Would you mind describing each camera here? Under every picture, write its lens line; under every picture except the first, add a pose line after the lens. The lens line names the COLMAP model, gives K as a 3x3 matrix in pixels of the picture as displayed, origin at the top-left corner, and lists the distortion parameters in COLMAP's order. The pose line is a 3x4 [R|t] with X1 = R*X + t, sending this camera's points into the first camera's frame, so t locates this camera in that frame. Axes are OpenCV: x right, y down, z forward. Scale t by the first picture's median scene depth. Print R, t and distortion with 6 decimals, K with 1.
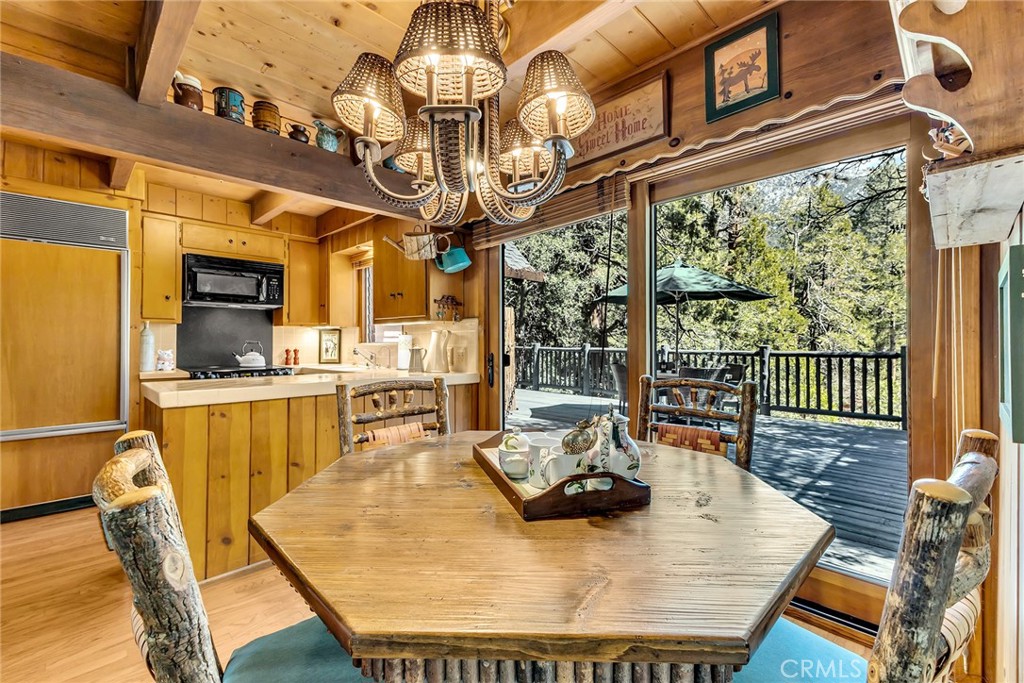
lens RADIAL K [[446.9, 0, 527.5], [0, 446.9, 340.0], [0, 0, 1]] dist [0.009094, -0.002488]
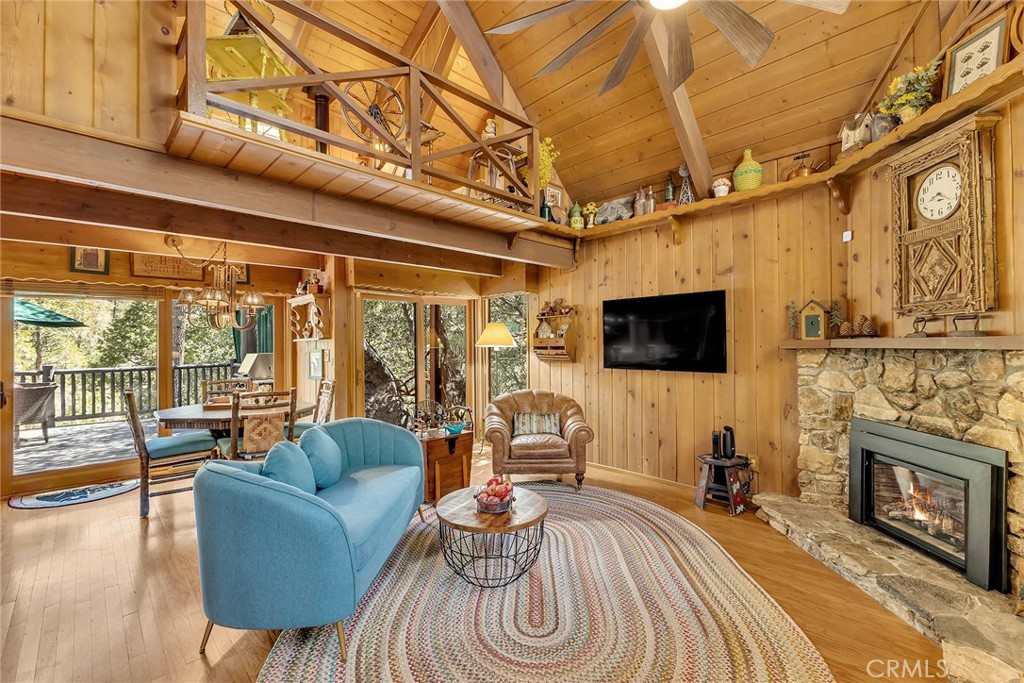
lens RADIAL K [[446.9, 0, 518.6], [0, 446.9, 337.9], [0, 0, 1]] dist [0.009094, -0.002488]
pose [[0.024405, 0.018134, 0.999538, -1.074080], [0.007591, 0.999803, -0.018324, -0.048412], [-0.999673, 0.008035, 0.024263, -0.397162]]
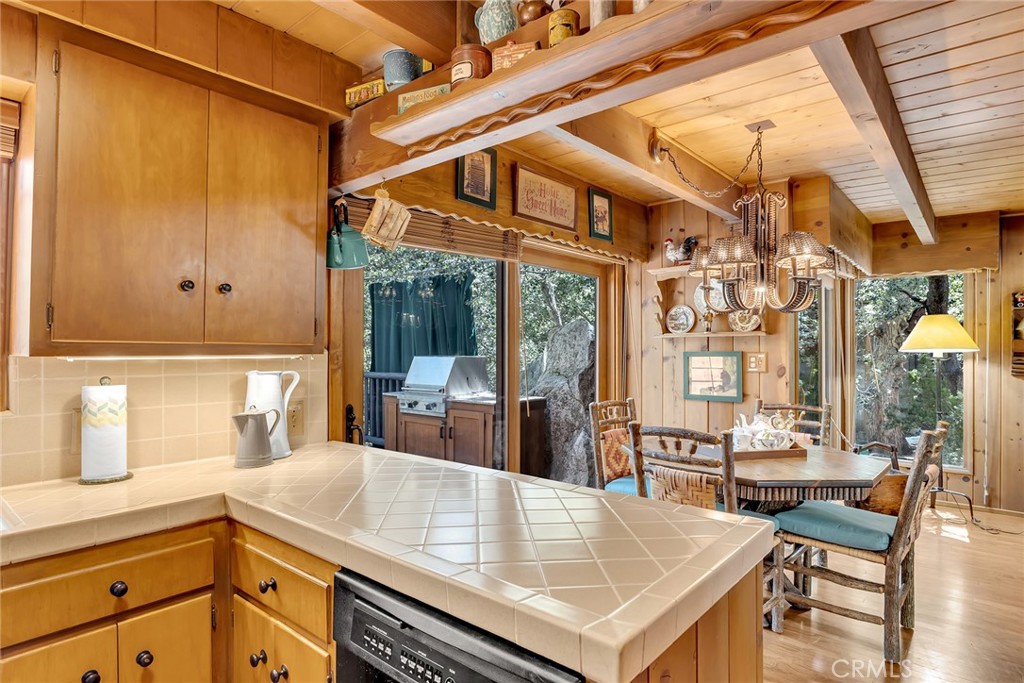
lens RADIAL K [[547.4, 0, 513.6], [0, 547.4, 349.4], [0, 0, 1]] dist [0.001363, -0.000081]
pose [[-0.061635, 0.005526, 0.998083, -0.720269], [-0.005686, 0.999967, -0.005887, -0.038667], [-0.998083, -0.006038, -0.061601, 0.671931]]
